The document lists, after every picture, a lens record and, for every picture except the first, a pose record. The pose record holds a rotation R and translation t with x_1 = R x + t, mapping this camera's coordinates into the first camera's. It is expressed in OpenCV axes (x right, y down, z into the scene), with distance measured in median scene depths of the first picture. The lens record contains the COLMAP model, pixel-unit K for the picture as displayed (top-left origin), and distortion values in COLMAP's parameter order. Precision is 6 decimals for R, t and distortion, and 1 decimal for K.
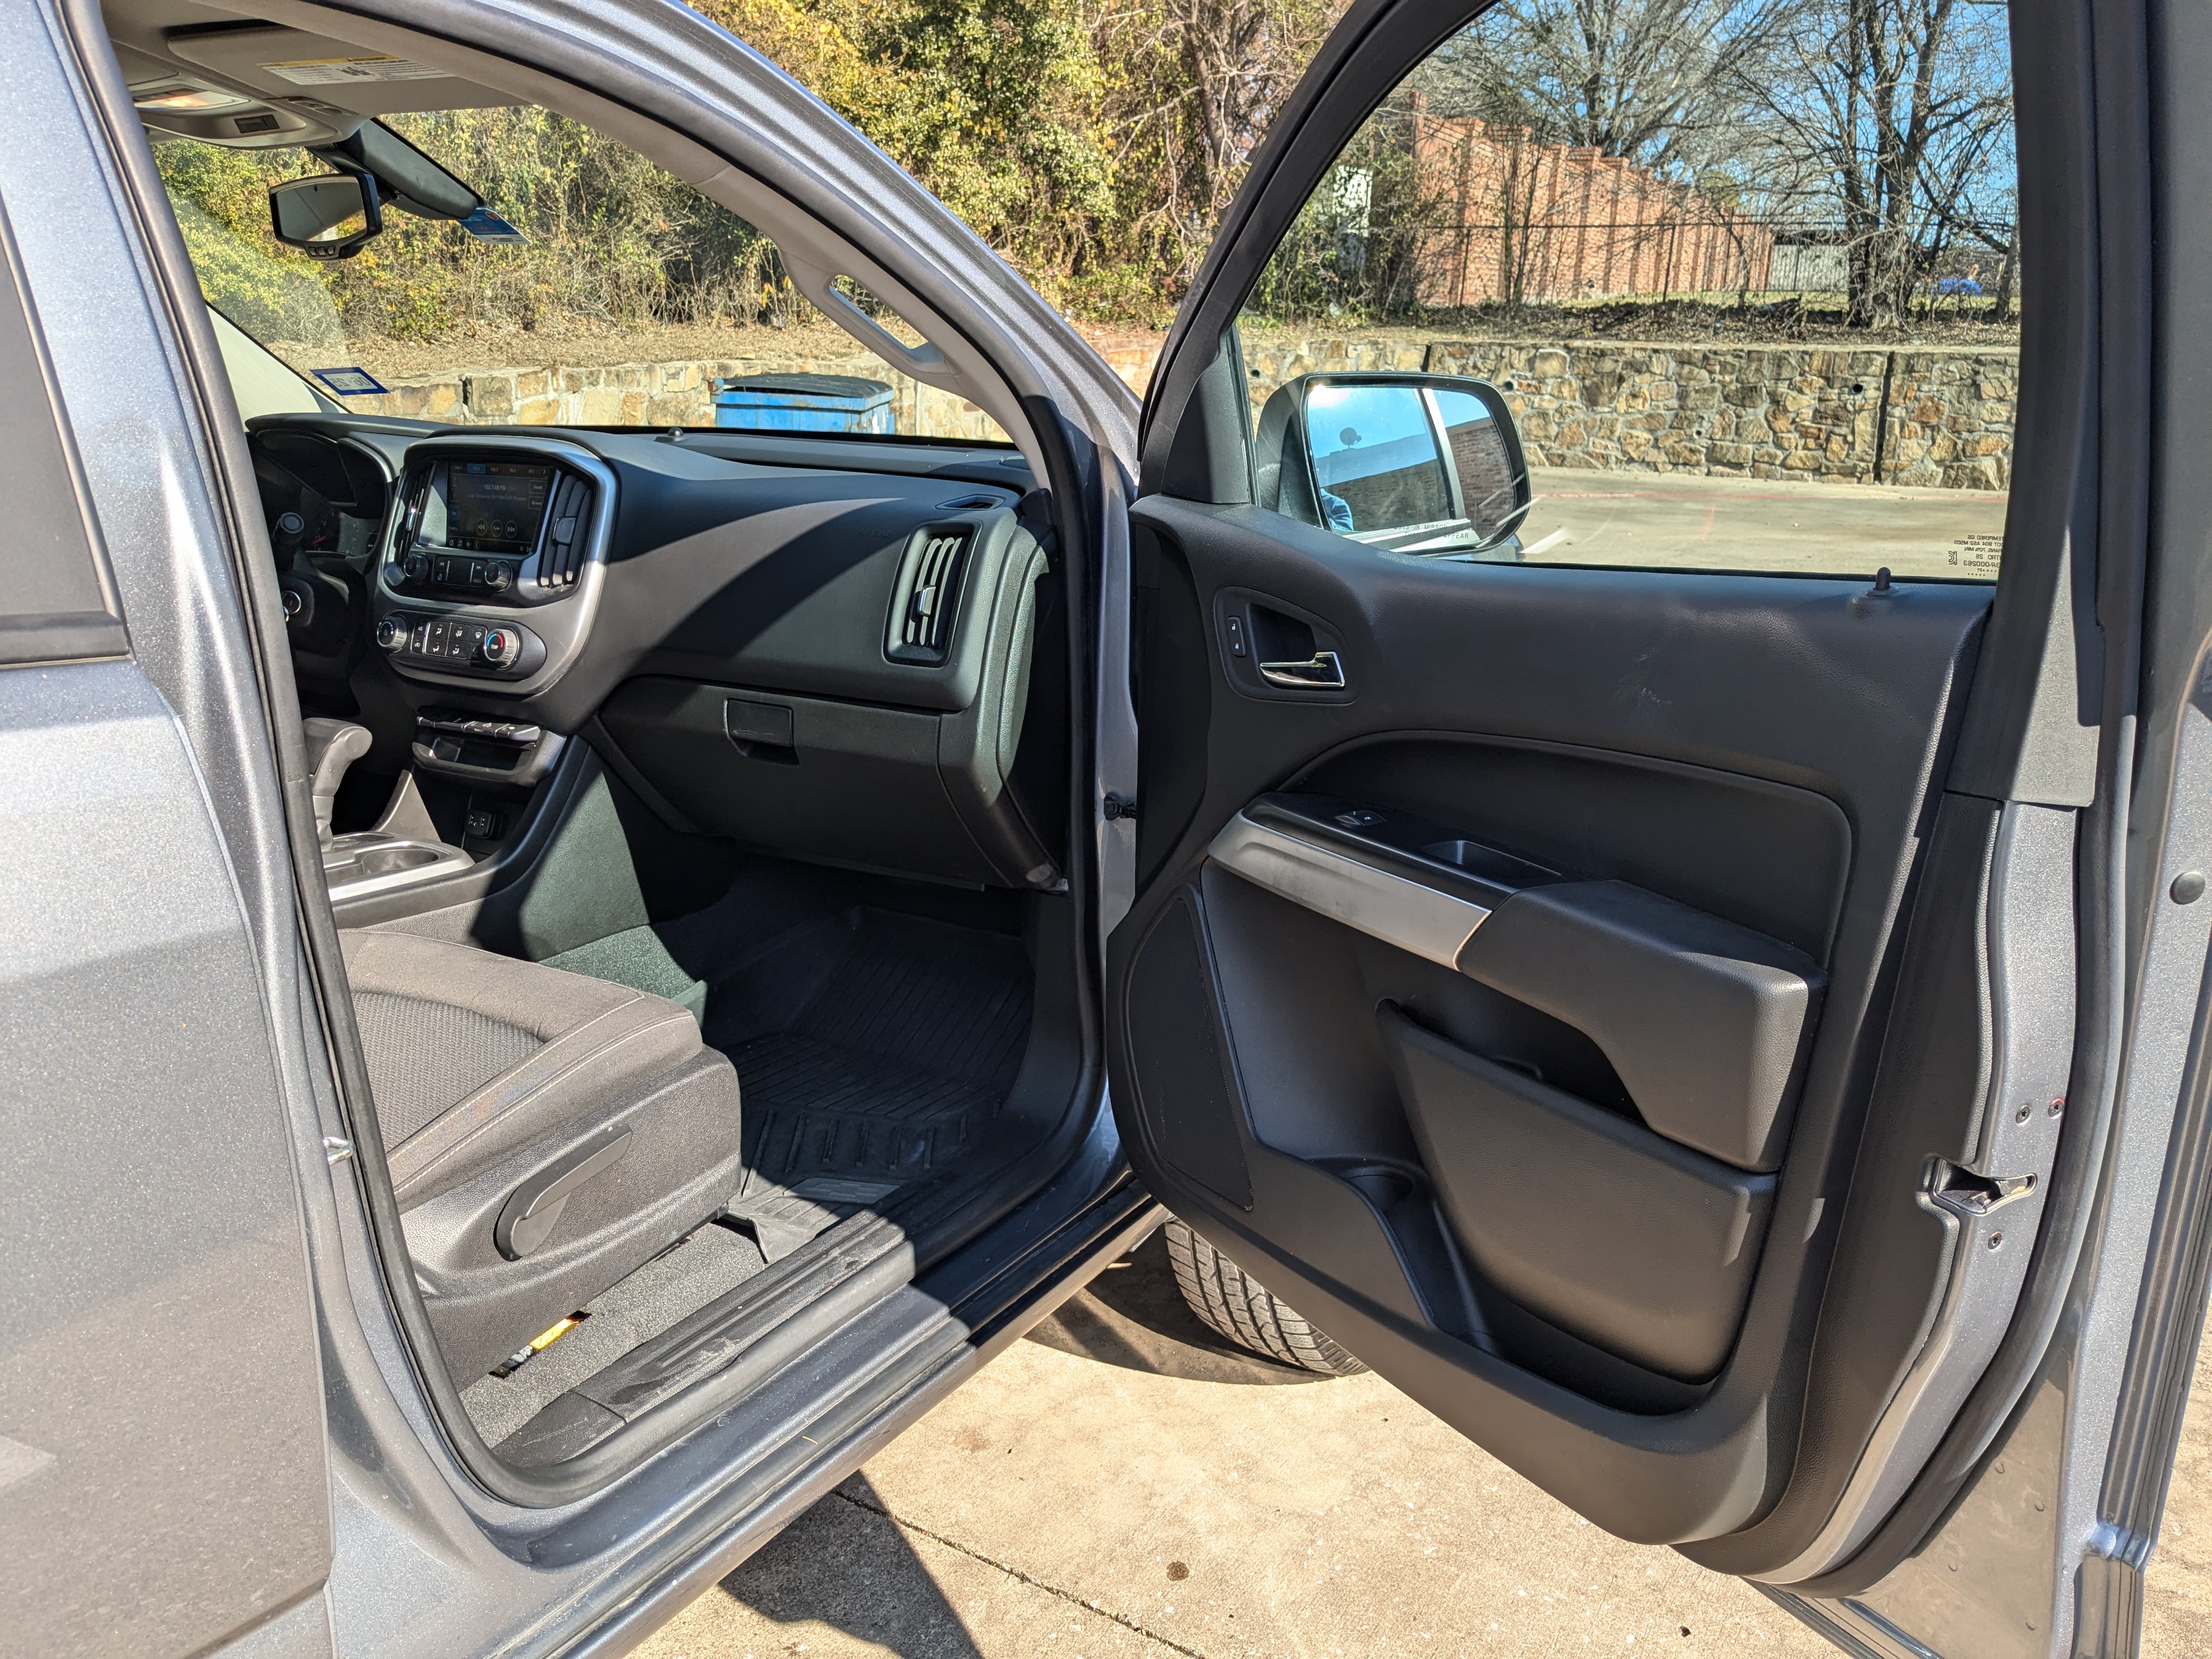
lens RADIAL K [[1751.2, 0, 1134.3], [0, 1751.2, 825.3], [0, 0, 1]] dist [0.039143, -0.066739]
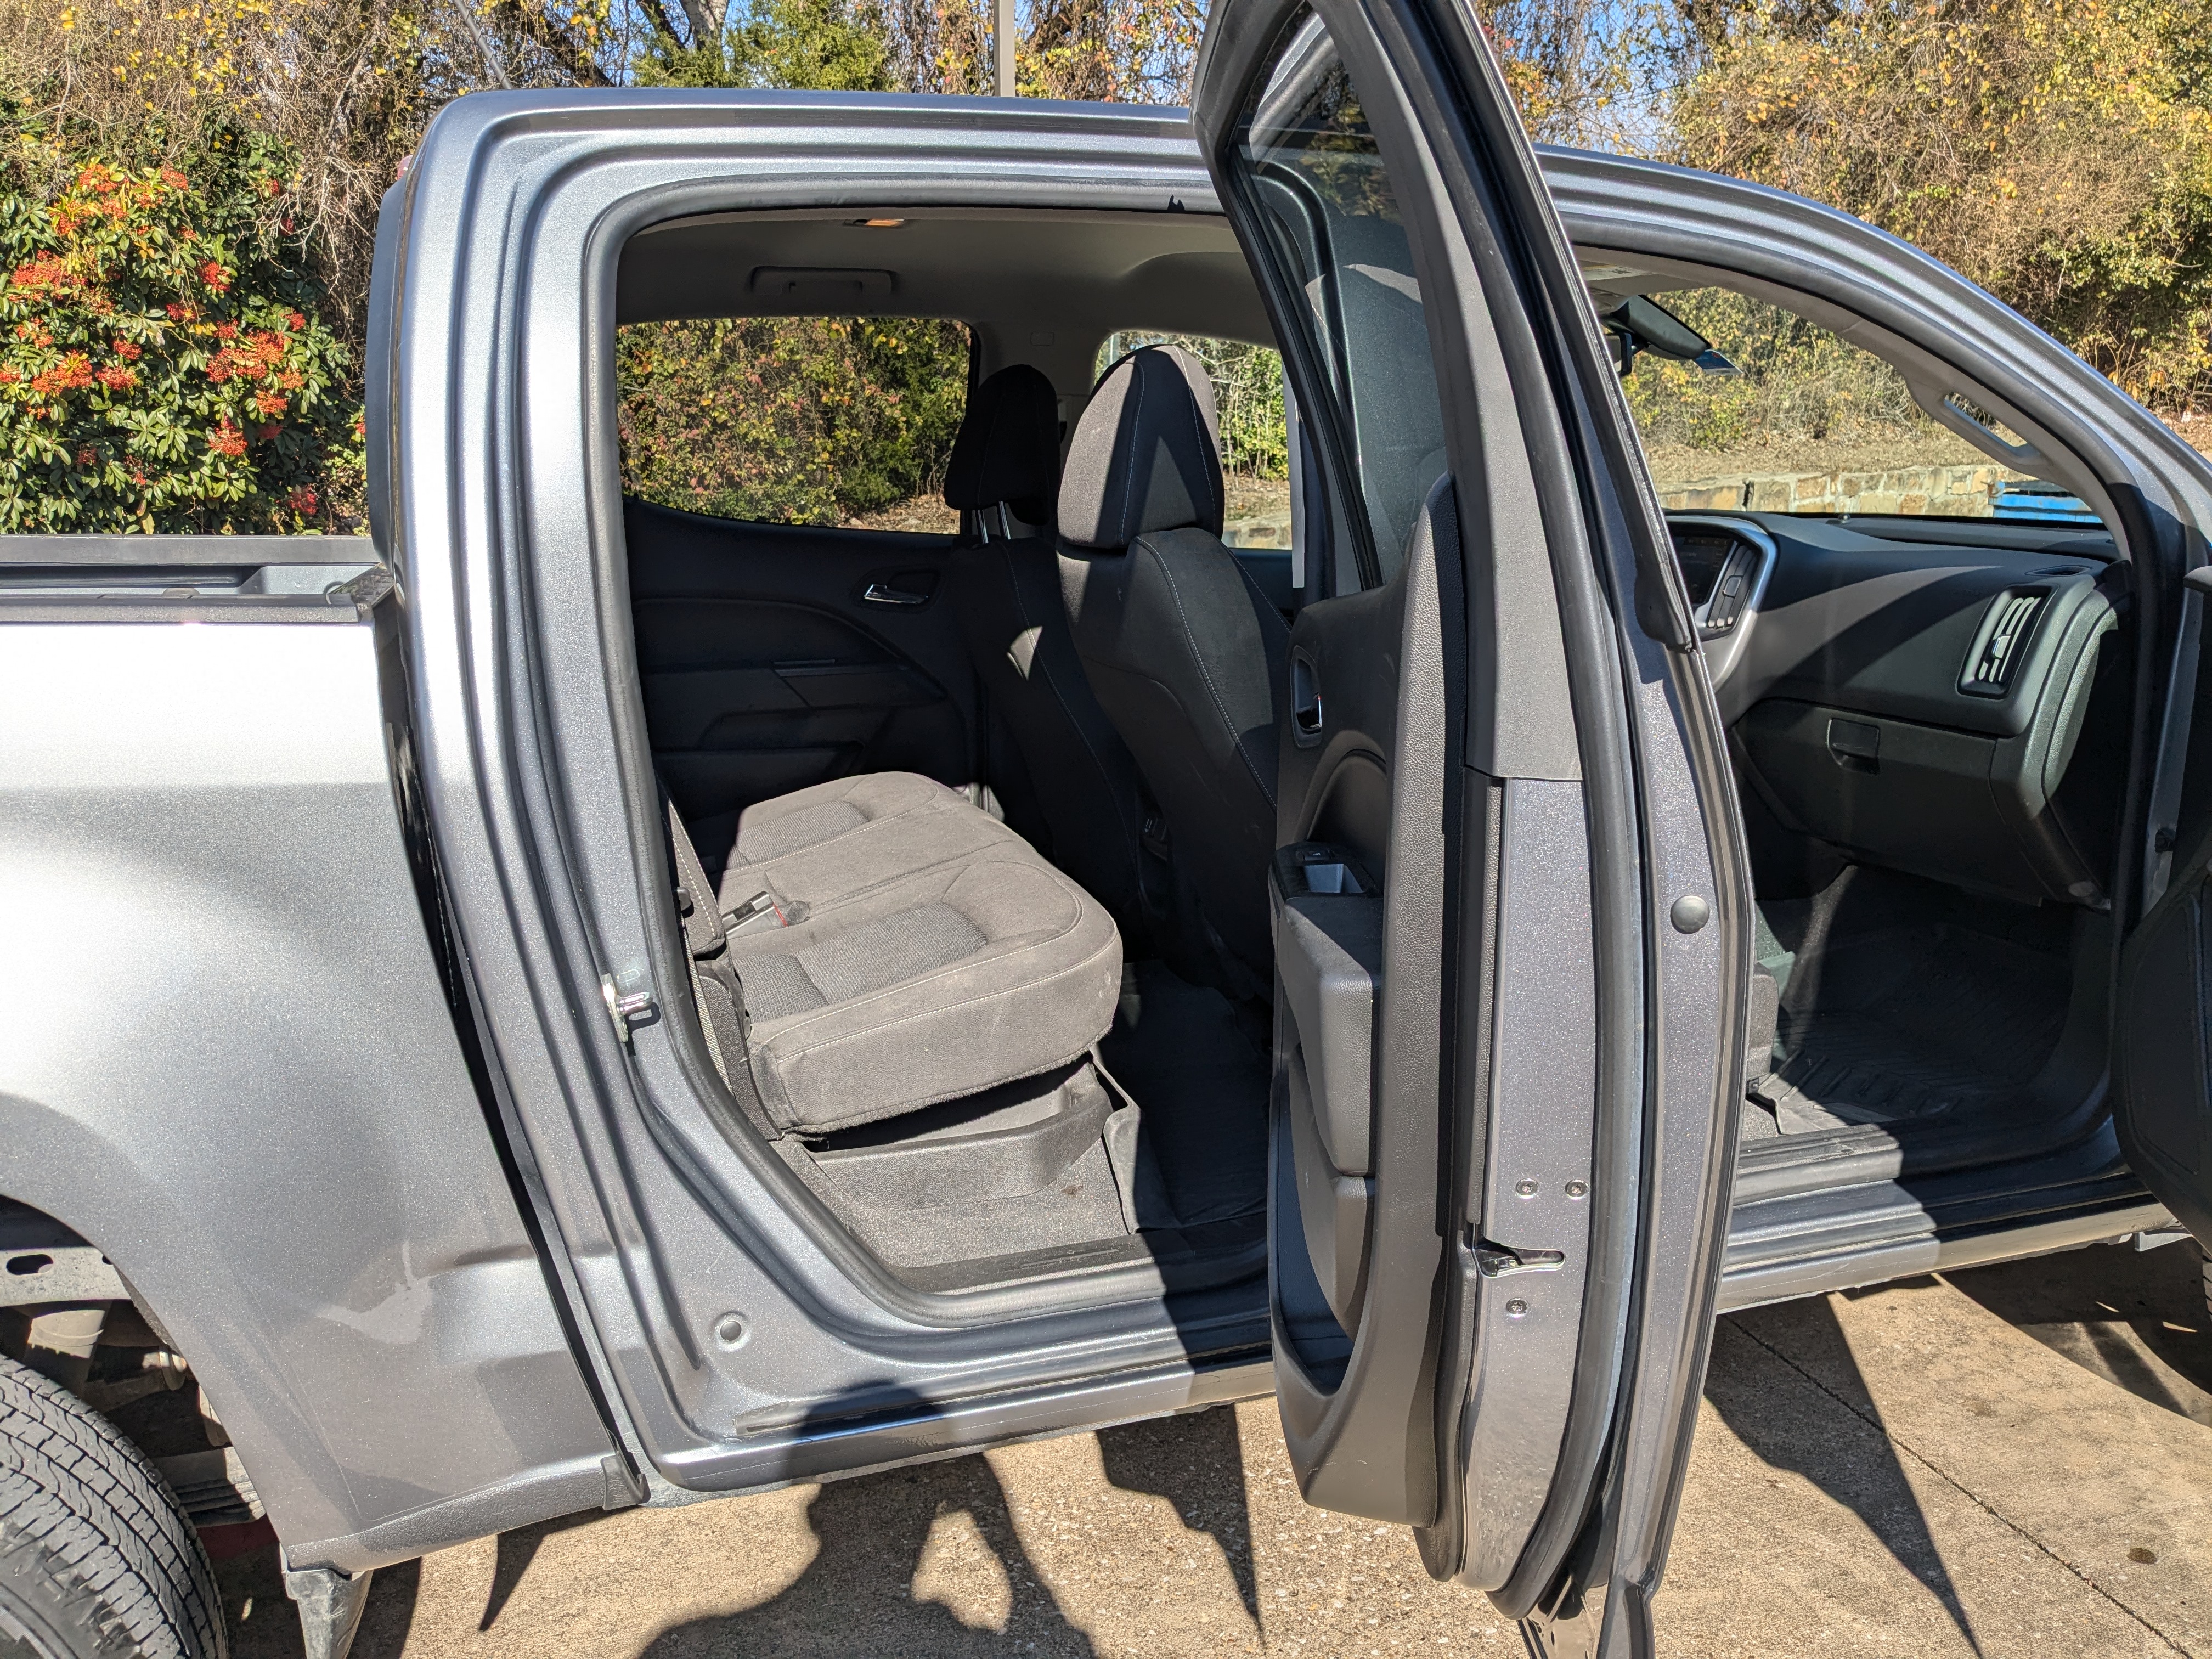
lens RADIAL K [[1751.2, 0, 1134.3], [0, 1751.2, 825.3], [0, 0, 1]] dist [0.039143, -0.066739]
pose [[0.769531, 0.121706, -0.626905, 0.195802], [-0.157410, 0.987532, -0.001505, 0.089602], [0.618906, 0.099839, 0.779094, -0.316737]]
